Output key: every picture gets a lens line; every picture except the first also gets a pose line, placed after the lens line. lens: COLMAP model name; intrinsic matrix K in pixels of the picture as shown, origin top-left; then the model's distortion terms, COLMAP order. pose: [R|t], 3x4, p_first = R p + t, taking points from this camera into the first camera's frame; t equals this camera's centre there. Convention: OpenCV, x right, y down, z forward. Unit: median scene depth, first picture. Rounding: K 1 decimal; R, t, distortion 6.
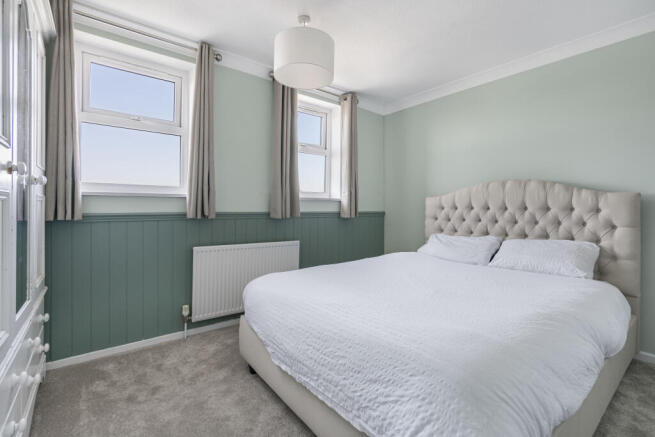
lens RADIAL K [[302.9, 0, 321.6], [0, 302.9, 210.5], [0, 0, 1]] dist [-0.002062, 0.000205]
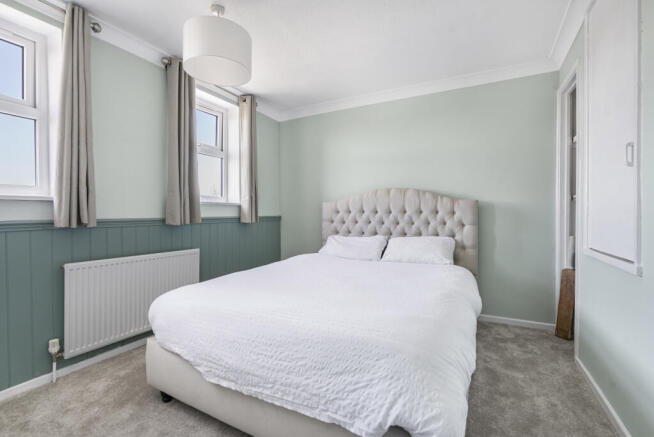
lens RADIAL K [[298.3, 0, 327.0], [0, 298.3, 218.5], [0, 0, 1]] dist [-0.001248, 0.000194]
pose [[0.915999, -0.016147, 0.400855, -0.108941], [0.011174, 0.999829, 0.014739, -0.001402], [-0.401024, -0.009021, 0.916023, 0.019474]]
